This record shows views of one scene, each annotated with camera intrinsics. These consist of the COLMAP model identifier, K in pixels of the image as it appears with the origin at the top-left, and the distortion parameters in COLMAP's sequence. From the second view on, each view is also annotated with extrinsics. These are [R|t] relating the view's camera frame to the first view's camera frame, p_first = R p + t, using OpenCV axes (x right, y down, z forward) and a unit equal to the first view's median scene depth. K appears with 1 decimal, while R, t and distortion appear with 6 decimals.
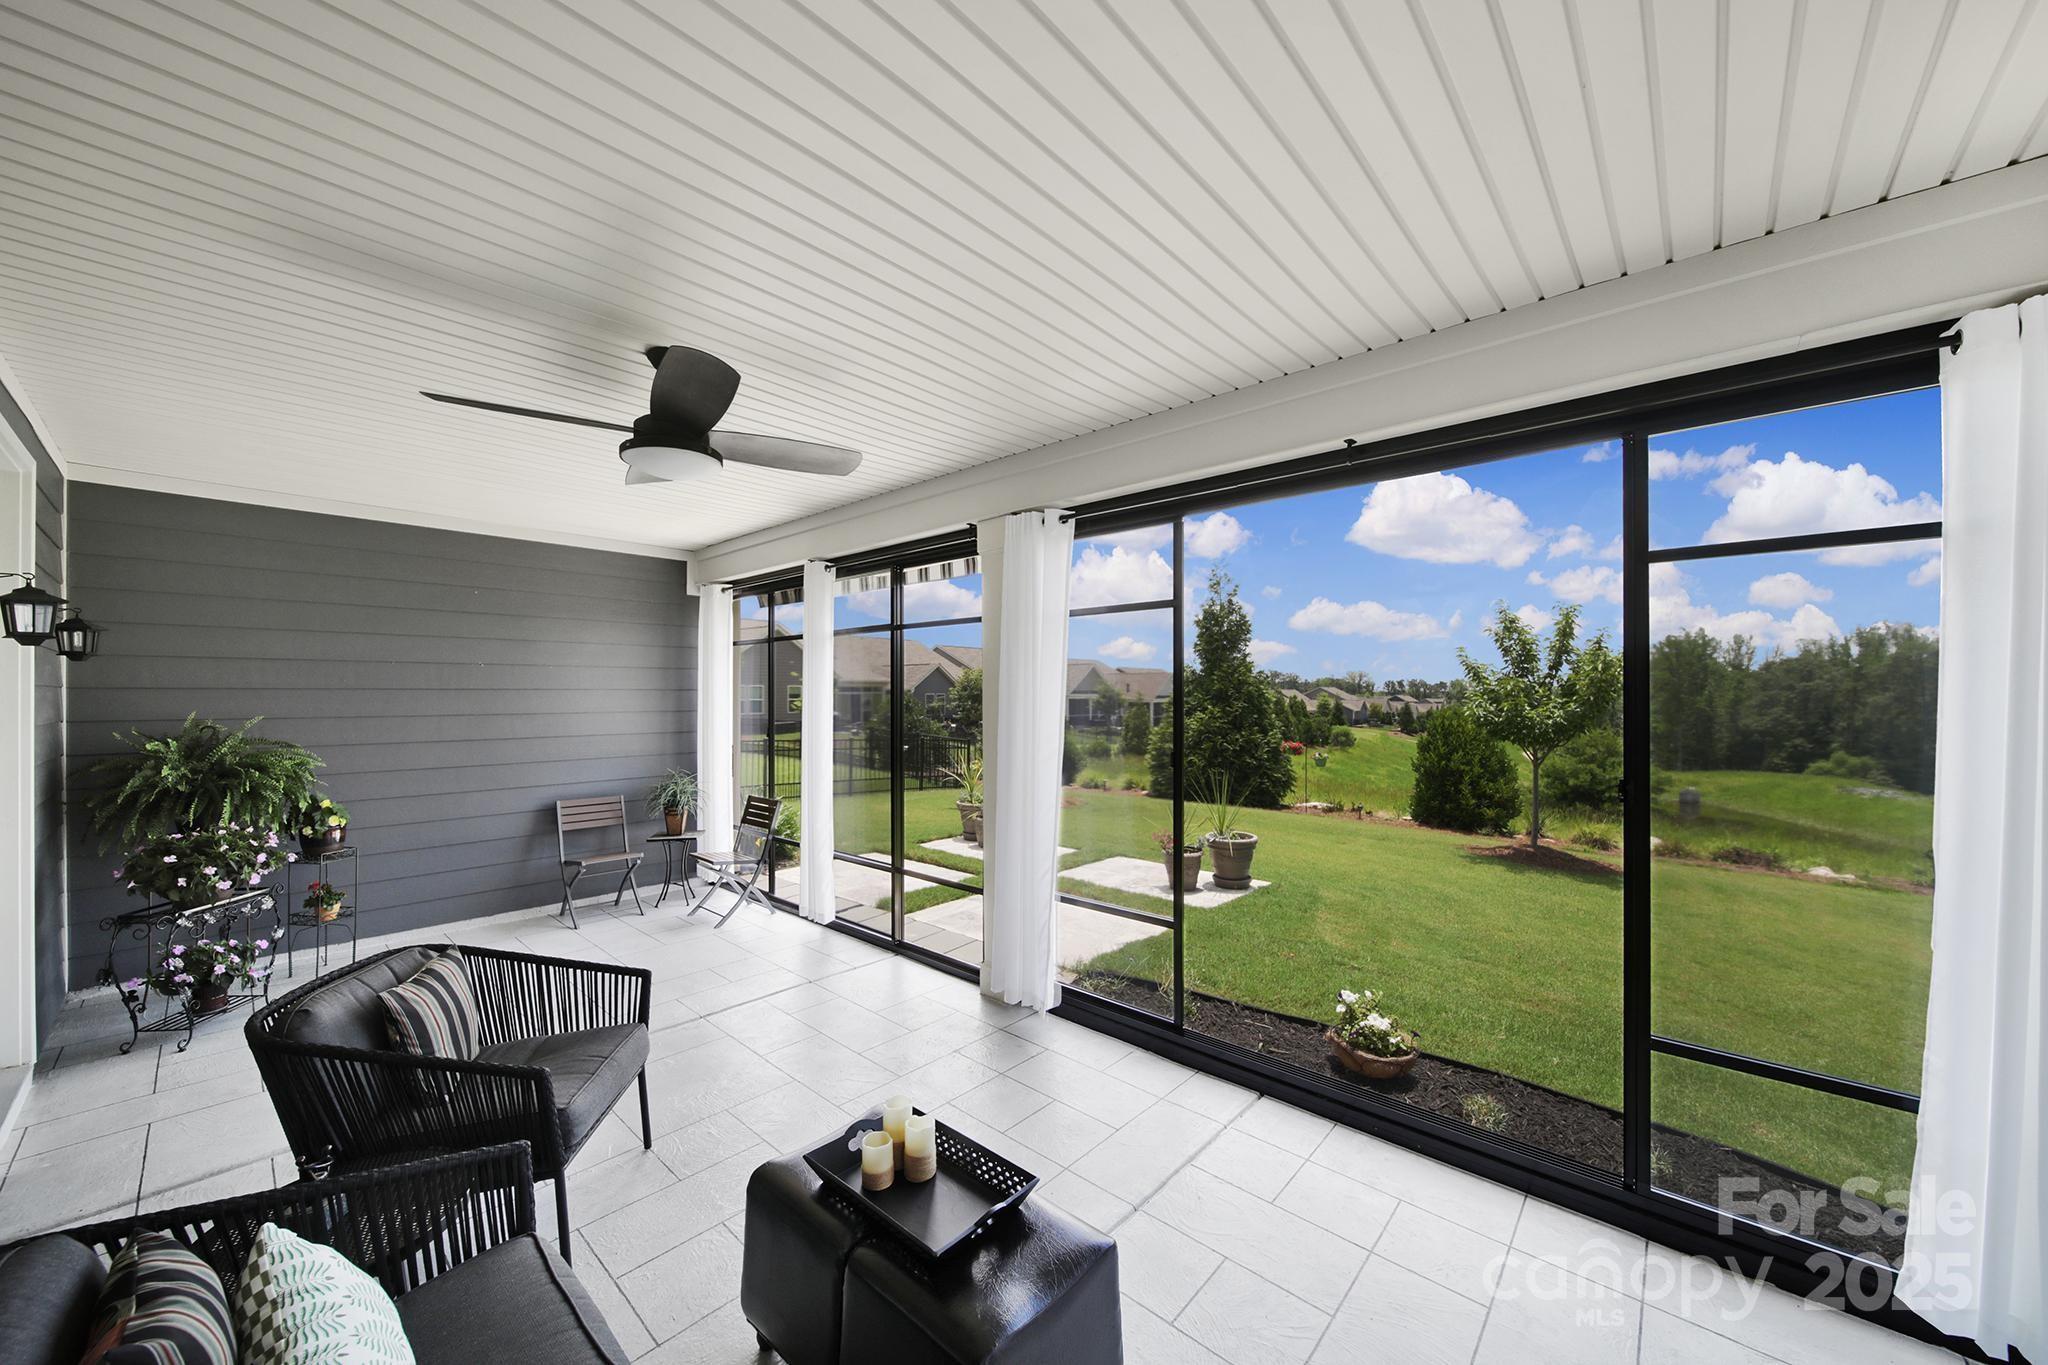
lens RADIAL K [[719.3, 0, 1010.6], [0, 719.3, 693.1], [0, 0, 1]] dist [-0.004152, -0.000131]
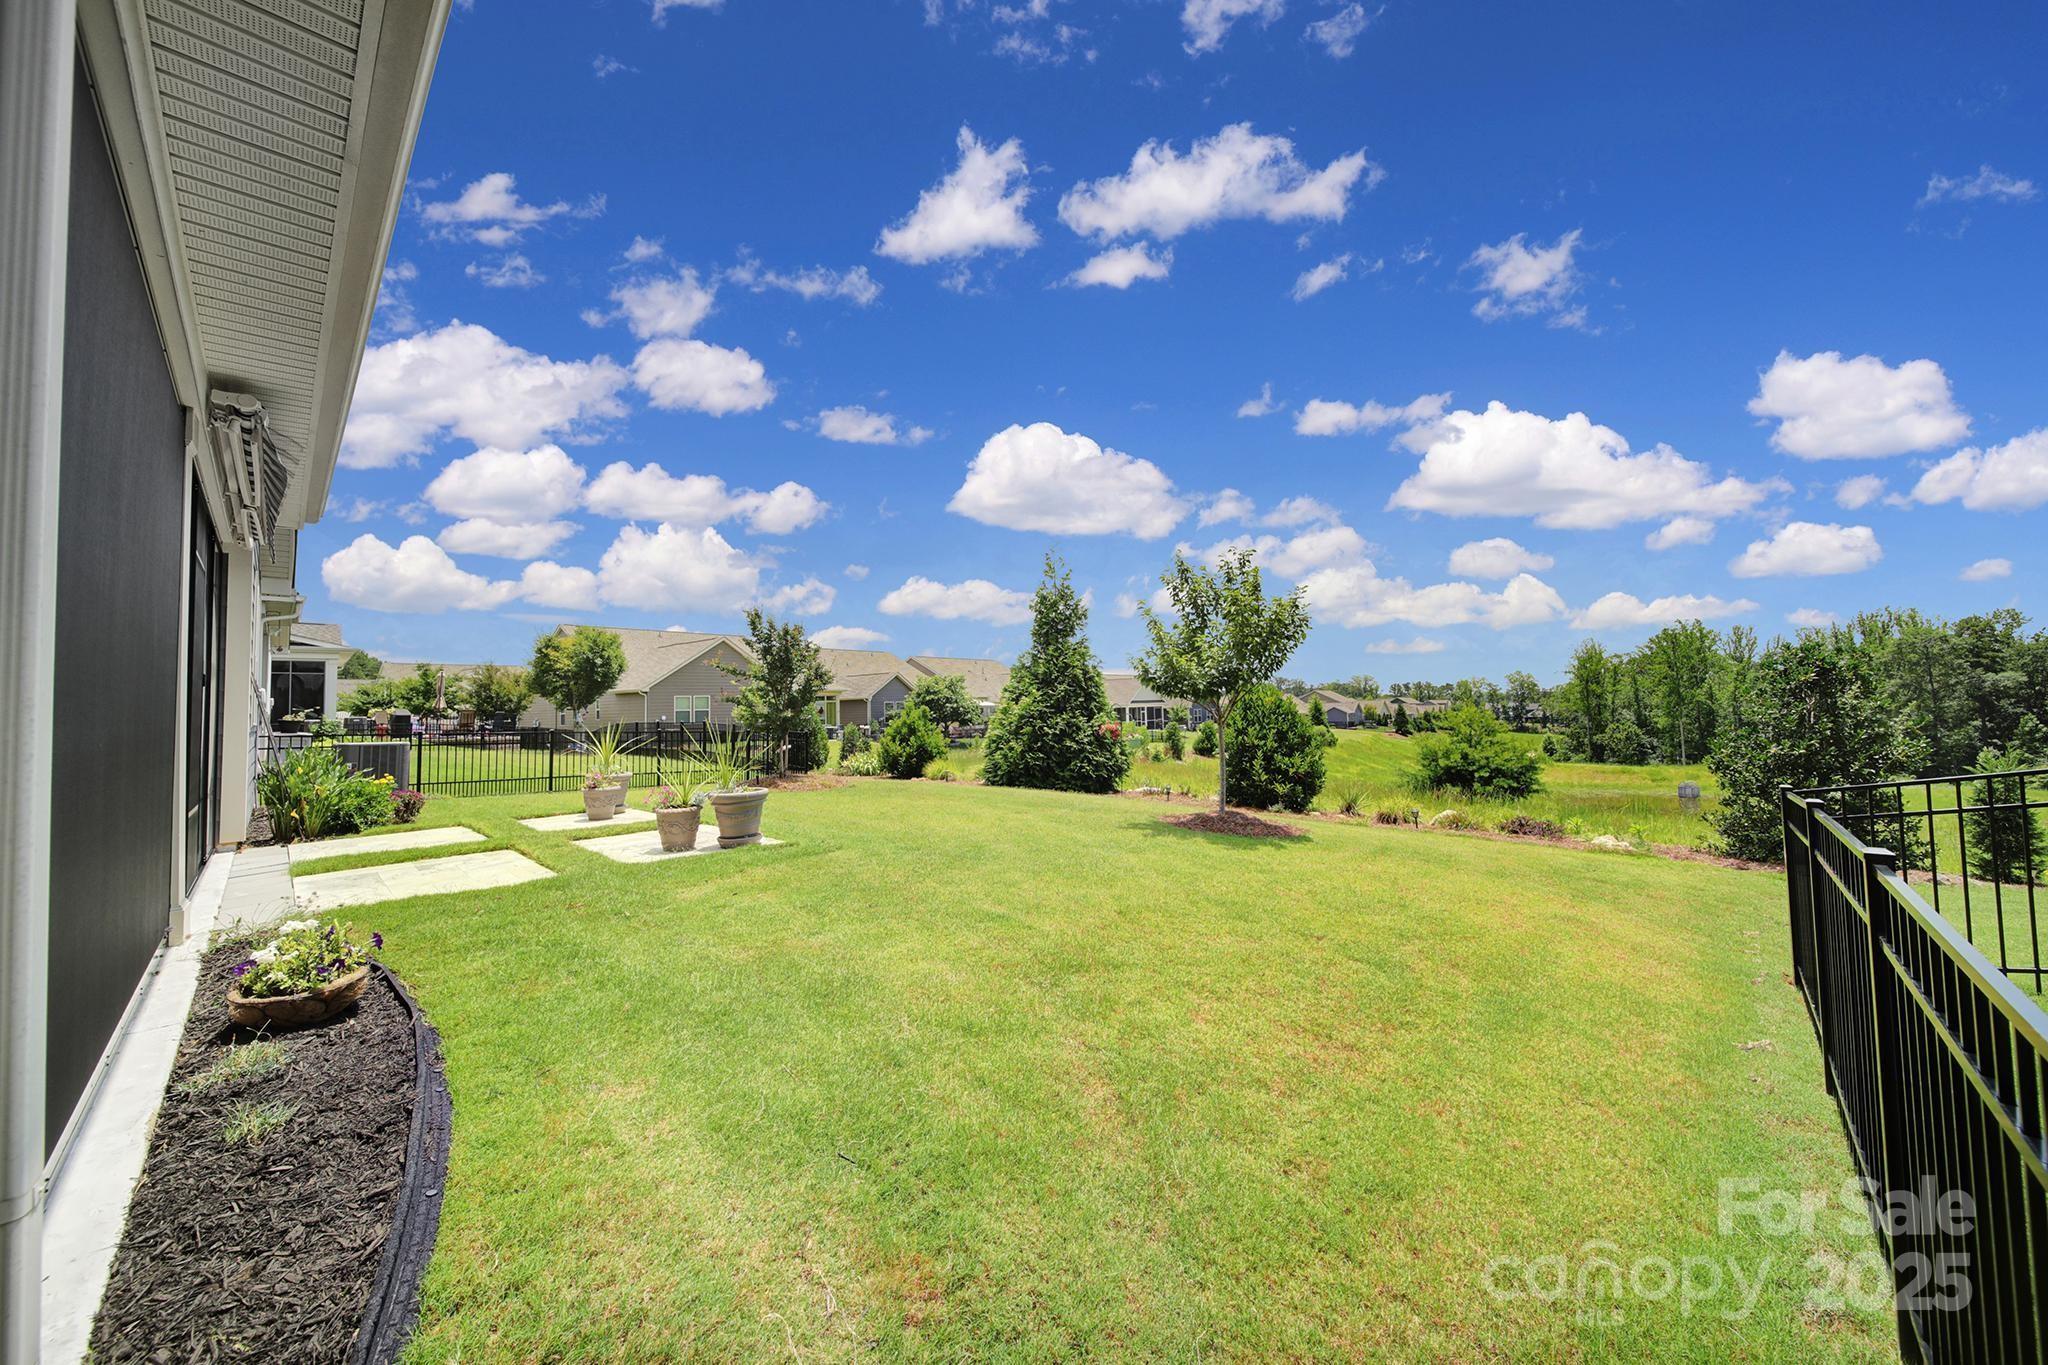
lens RADIAL K [[719.3, 0, 1036.3], [0, 719.3, 678.5], [0, 0, 1]] dist [-0.004152, -0.000131]
pose [[0.999667, -0.020496, -0.015708, 0.544281], [0.019968, 0.999255, -0.033023, 0.020290], [0.016373, 0.032699, 0.999331, 0.126461]]
